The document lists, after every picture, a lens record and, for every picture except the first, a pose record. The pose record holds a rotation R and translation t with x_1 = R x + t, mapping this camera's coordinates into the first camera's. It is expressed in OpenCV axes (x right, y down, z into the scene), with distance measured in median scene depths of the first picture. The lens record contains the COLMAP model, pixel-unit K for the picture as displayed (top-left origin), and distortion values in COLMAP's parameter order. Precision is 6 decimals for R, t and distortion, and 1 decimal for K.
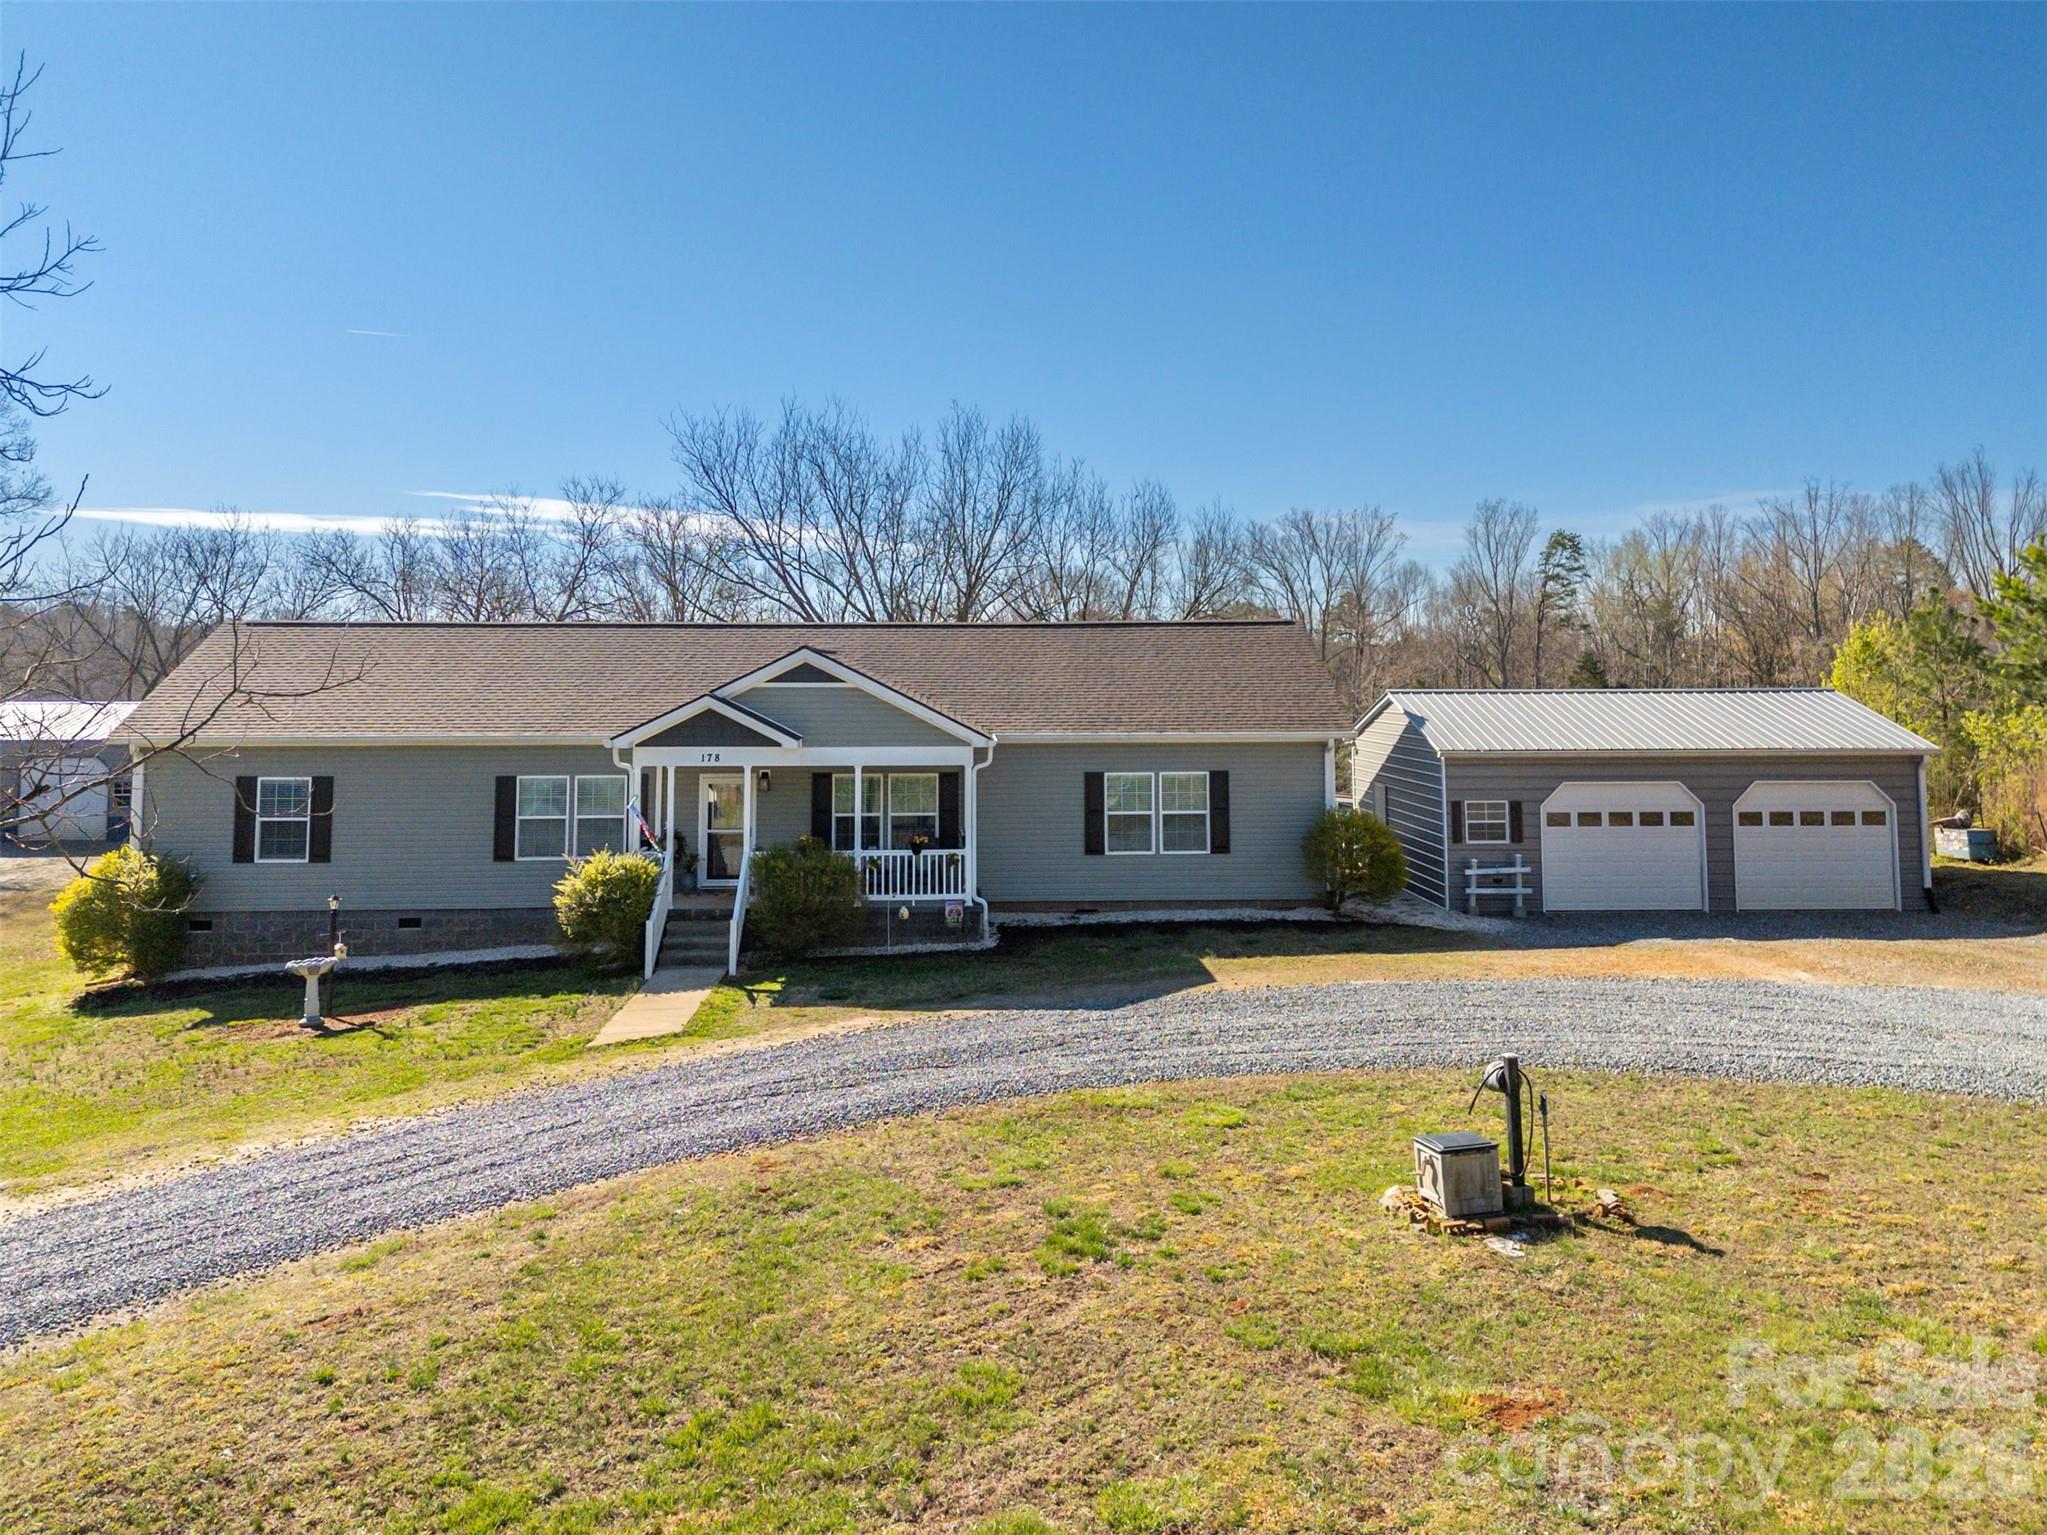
lens RADIAL K [[1529.0, 0, 1024.1], [0, 1529.0, 749.9], [0, 0, 1]] dist [0.072130, -0.042377]
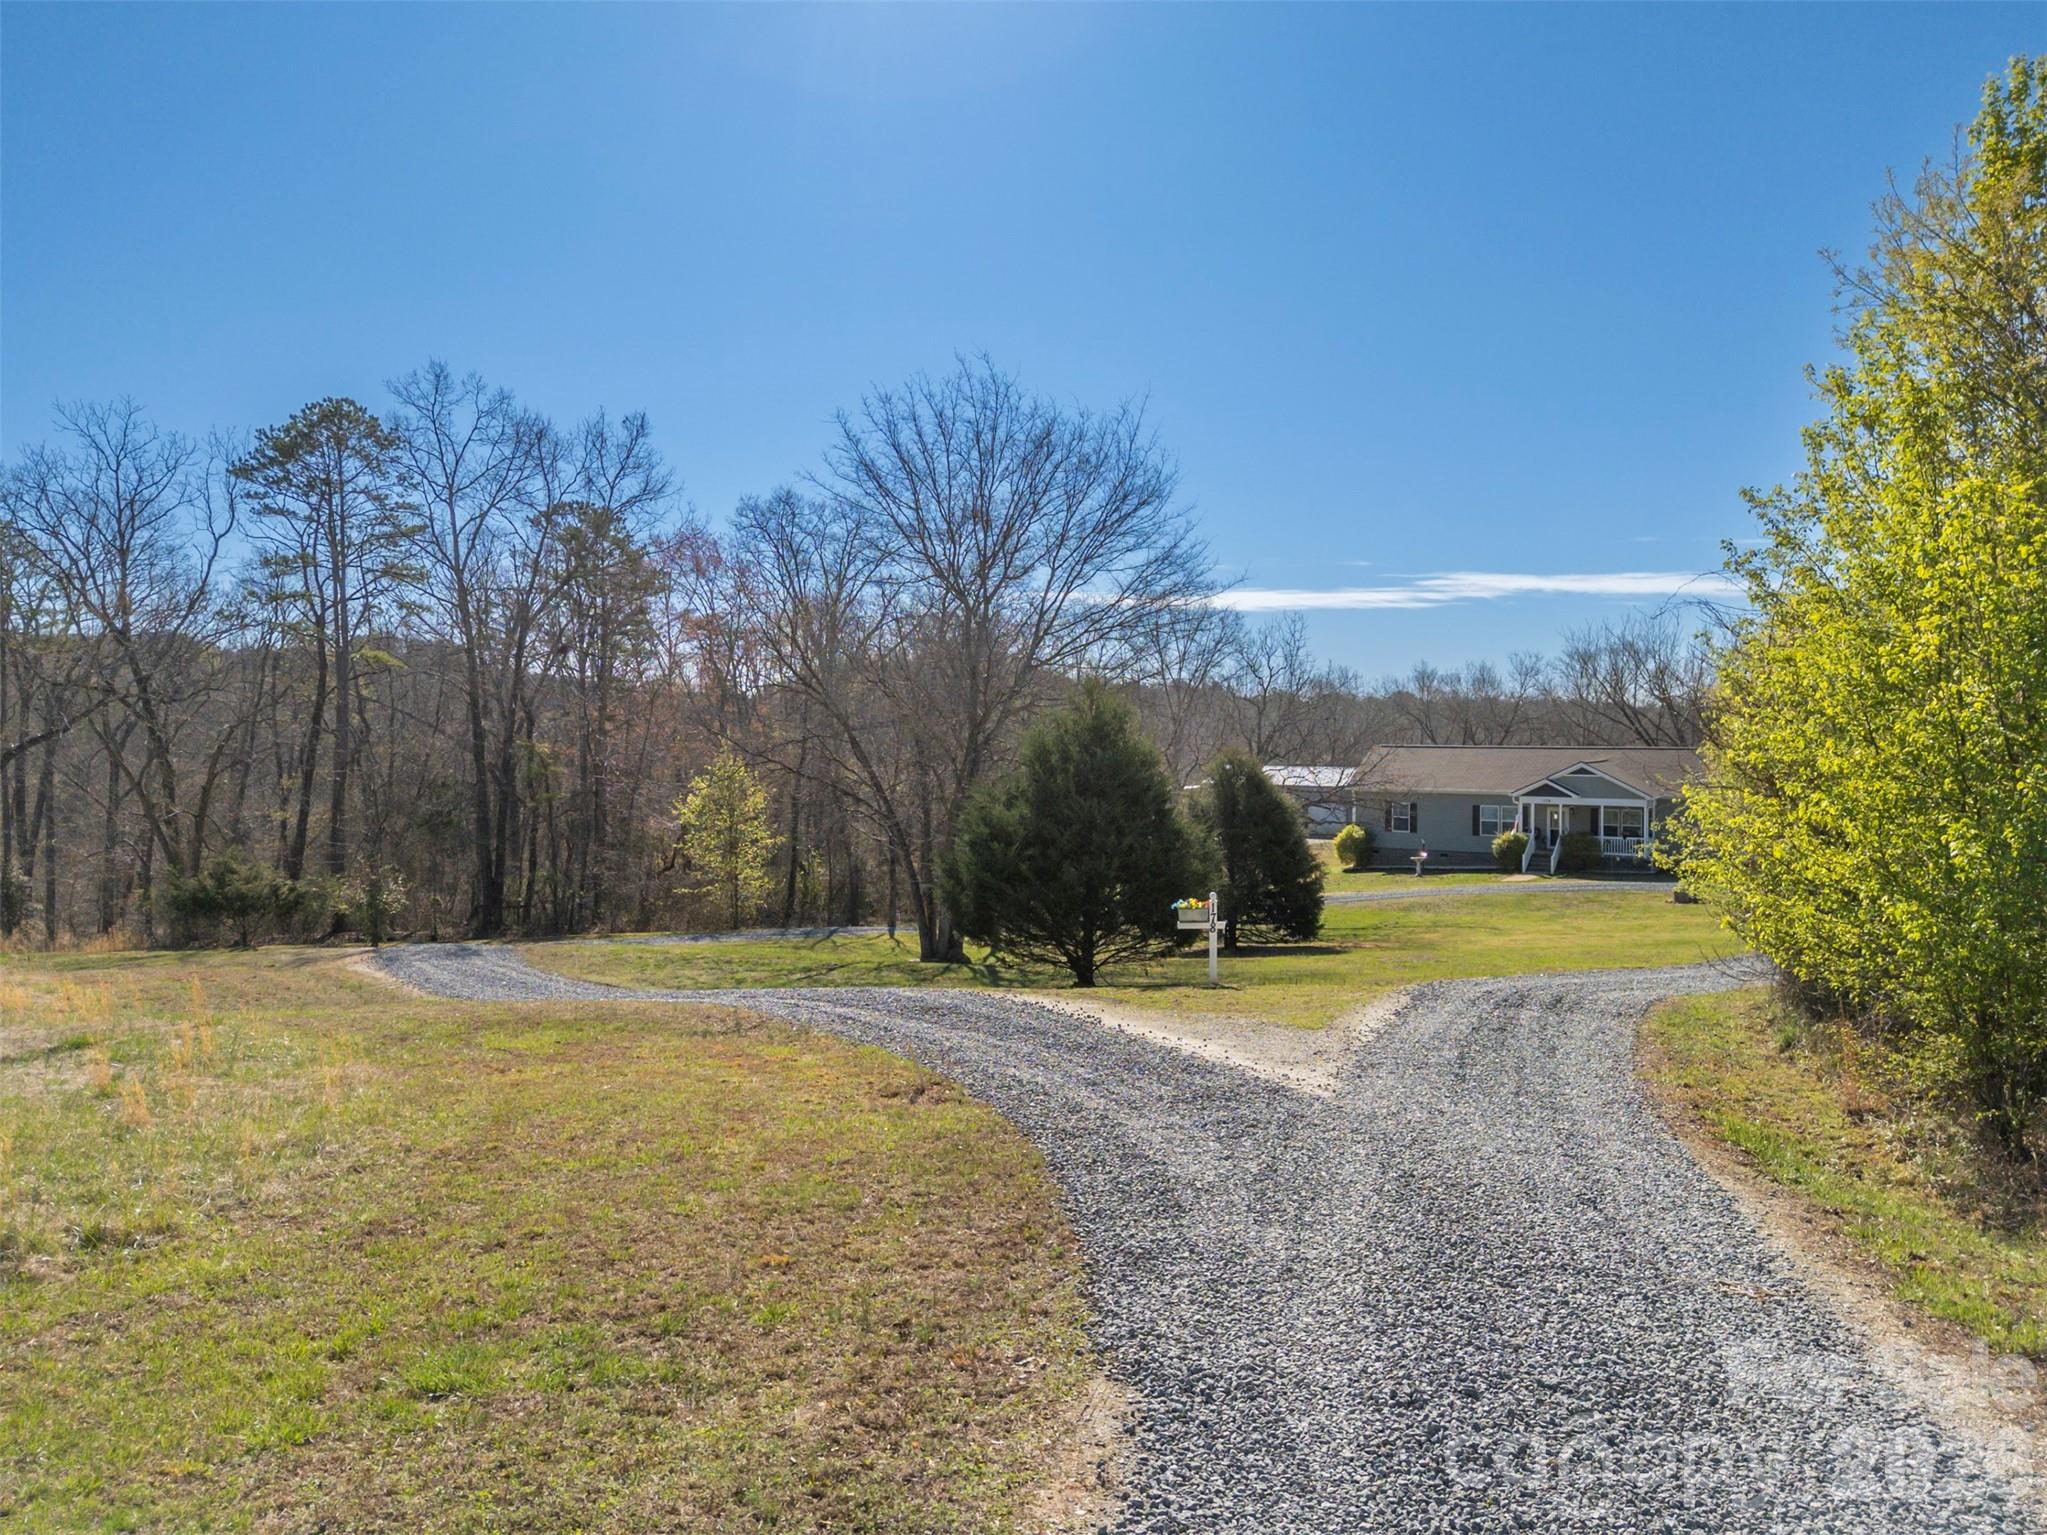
lens RADIAL K [[1529.0, 0, 1024.1], [0, 1529.0, 749.9], [0, 0, 1]] dist [0.072130, -0.042377]
pose [[0.821508, 0.015474, -0.569987, 0.593082], [-0.033434, 0.999219, -0.021062, 0.003187], [0.569215, 0.036360, 0.821384, -1.811066]]
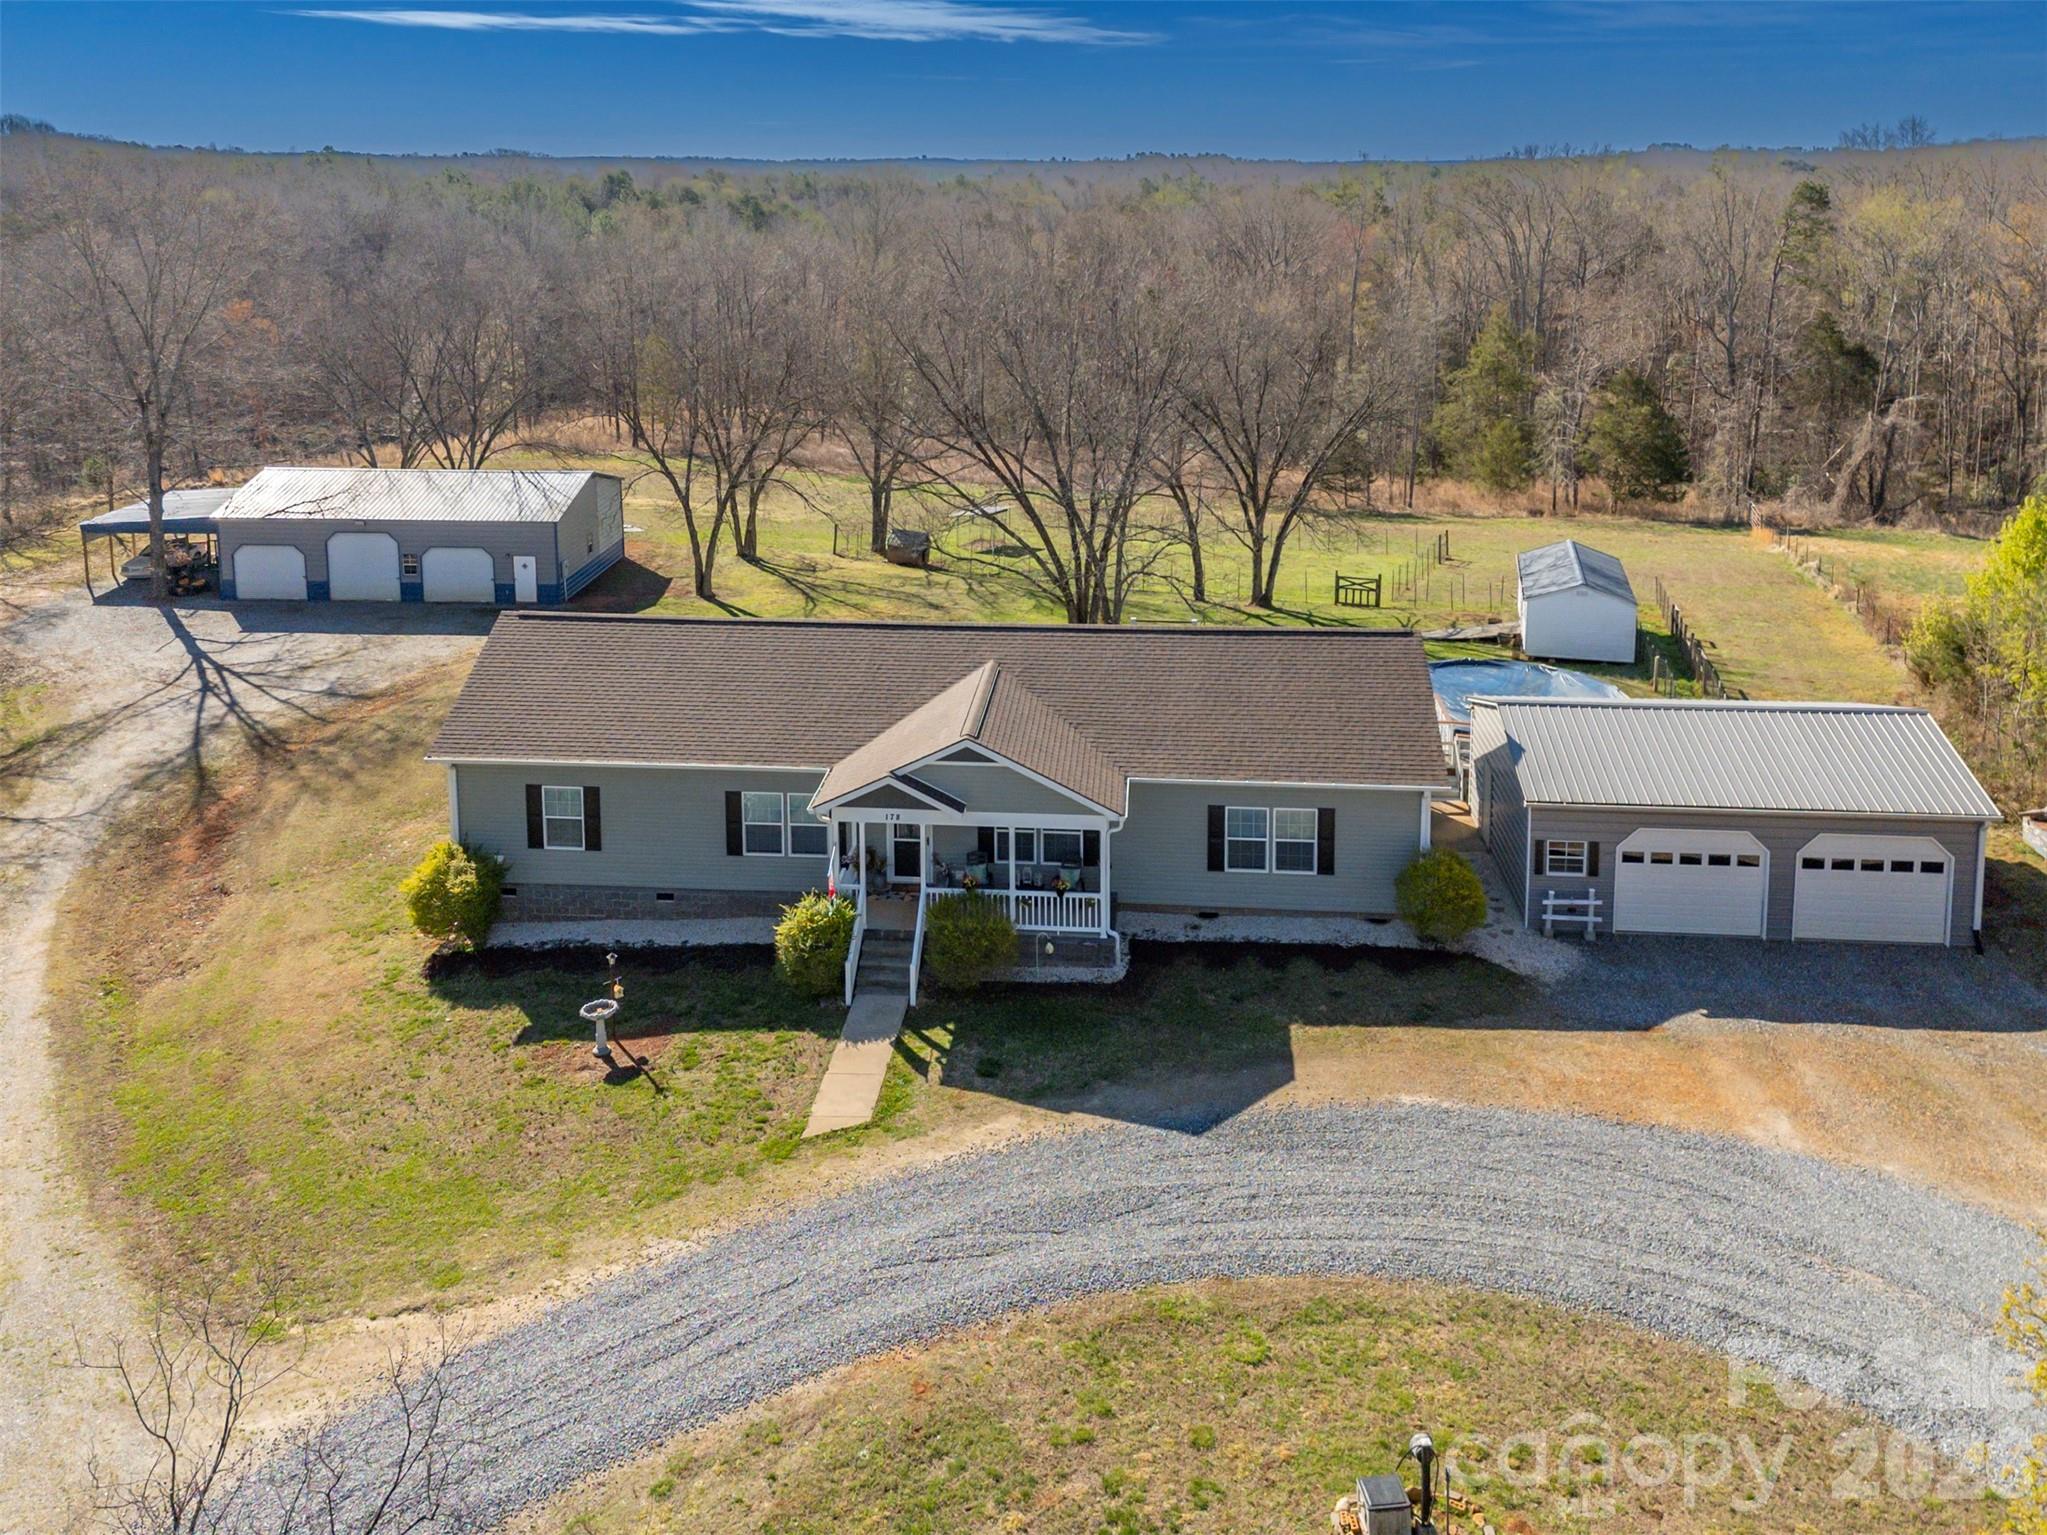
lens RADIAL K [[1550.6, 0, 1016.4], [0, 1550.6, 583.6], [0, 0, 1]] dist [0.040582, -0.010363]
pose [[0.990082, 0.027029, -0.137866, 0.054609], [0.000280, 0.980936, 0.194330, -0.394350], [0.140490, -0.192441, 0.971200, -0.143442]]
